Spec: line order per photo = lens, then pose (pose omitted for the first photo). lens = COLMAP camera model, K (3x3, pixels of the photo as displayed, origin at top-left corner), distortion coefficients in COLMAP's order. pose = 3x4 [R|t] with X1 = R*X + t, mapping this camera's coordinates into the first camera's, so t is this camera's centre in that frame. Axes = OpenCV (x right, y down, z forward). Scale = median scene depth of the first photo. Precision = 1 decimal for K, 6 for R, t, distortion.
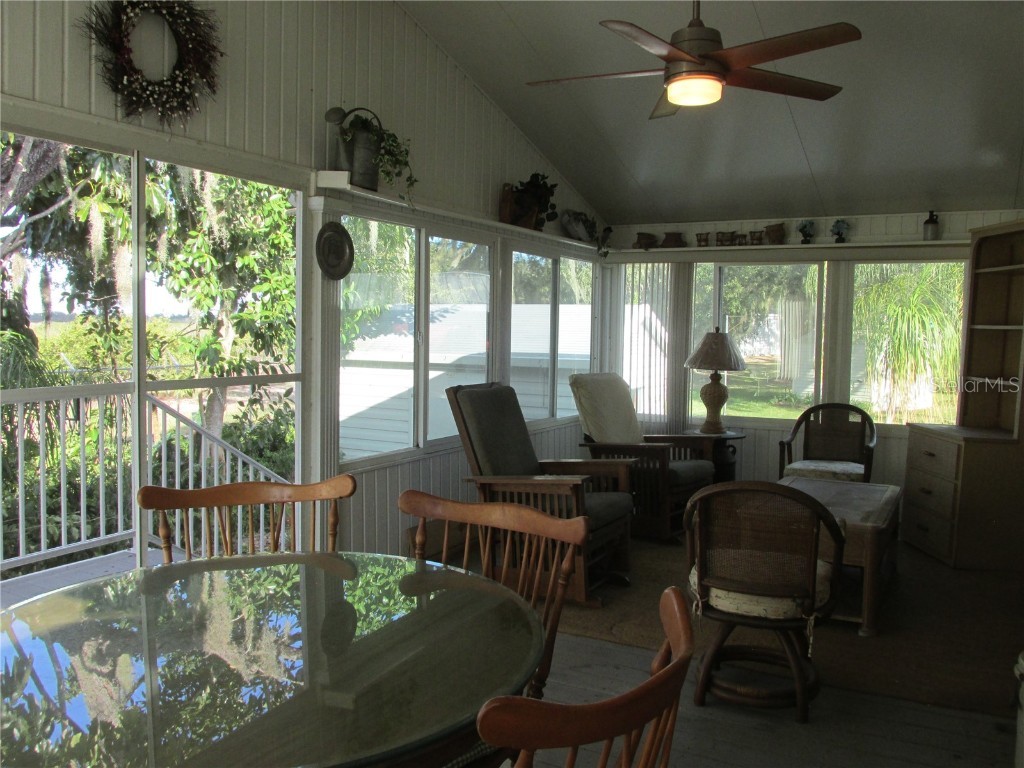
lens RADIAL K [[854.2, 0, 513.7], [0, 854.2, 380.6], [0, 0, 1]] dist [-0.035032, 0.013016]
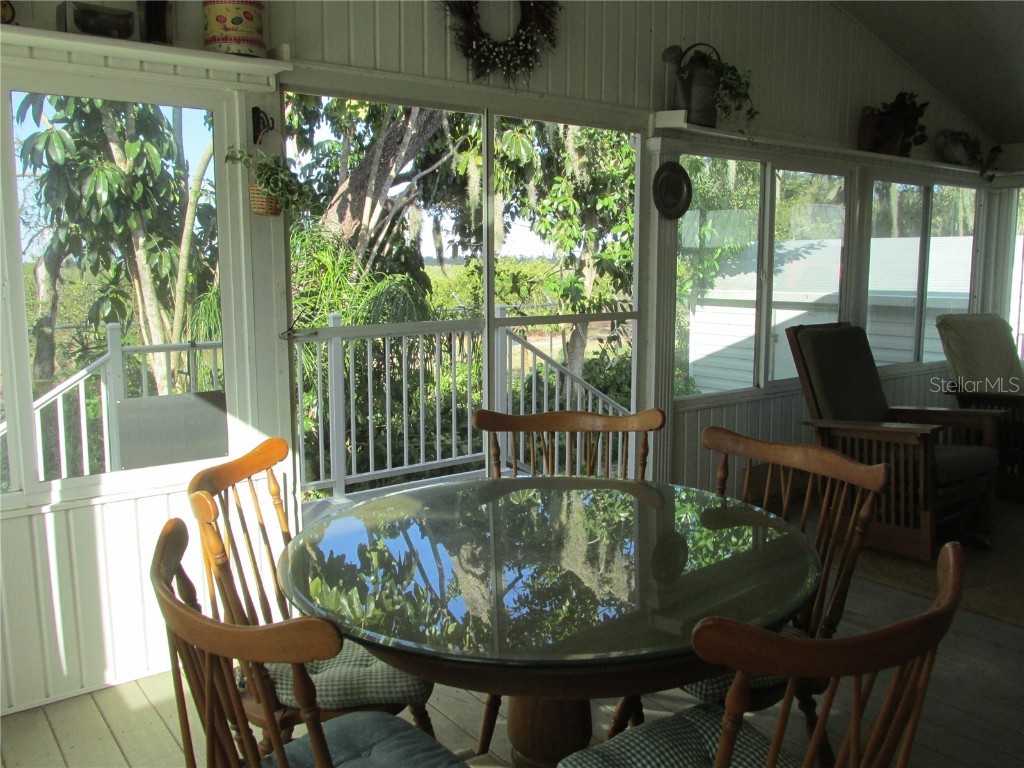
lens RADIAL K [[854.2, 0, 514.3], [0, 854.2, 378.1], [0, 0, 1]] dist [-0.035032, 0.013016]
pose [[0.910410, 0.036936, -0.412055, 0.028275], [-0.008577, 0.997478, 0.070460, 0.000369], [0.413618, -0.060613, 0.908431, -0.007063]]
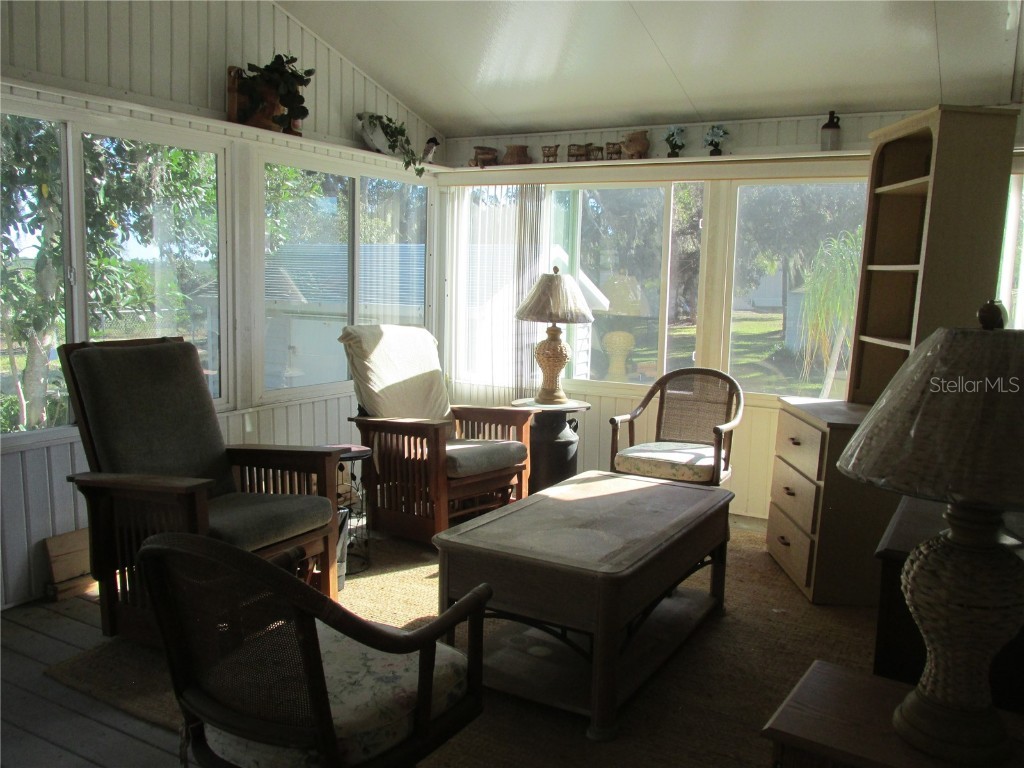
lens RADIAL K [[854.2, 0, 517.8], [0, 854.2, 381.2], [0, 0, 1]] dist [-0.035032, 0.013016]
pose [[0.999749, 0.010363, -0.019844, 0.221800], [-0.009171, 0.998201, 0.059259, -0.004640], [0.020422, -0.059062, 0.998045, 0.223790]]
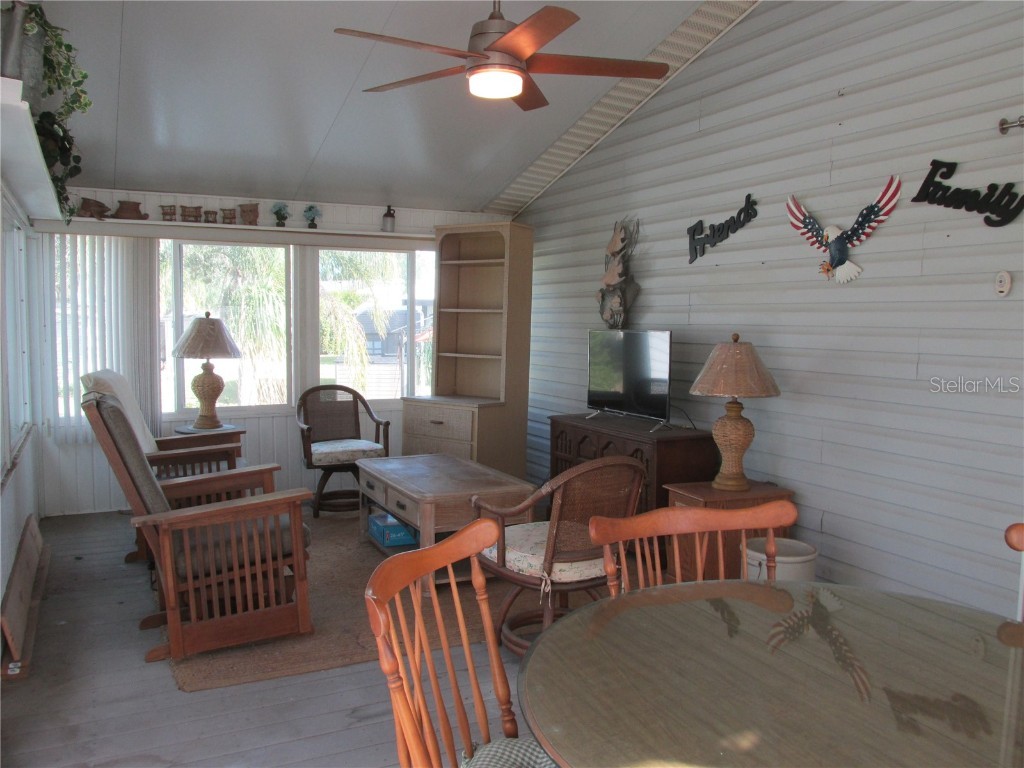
lens RADIAL K [[854.2, 0, 521.1], [0, 854.2, 386.4], [0, 0, 1]] dist [-0.035032, 0.013016]
pose [[0.585456, -0.079030, 0.806843, -0.309067], [0.048635, 0.996868, 0.062353, -0.023574], [-0.809244, 0.002736, 0.587466, 0.191325]]
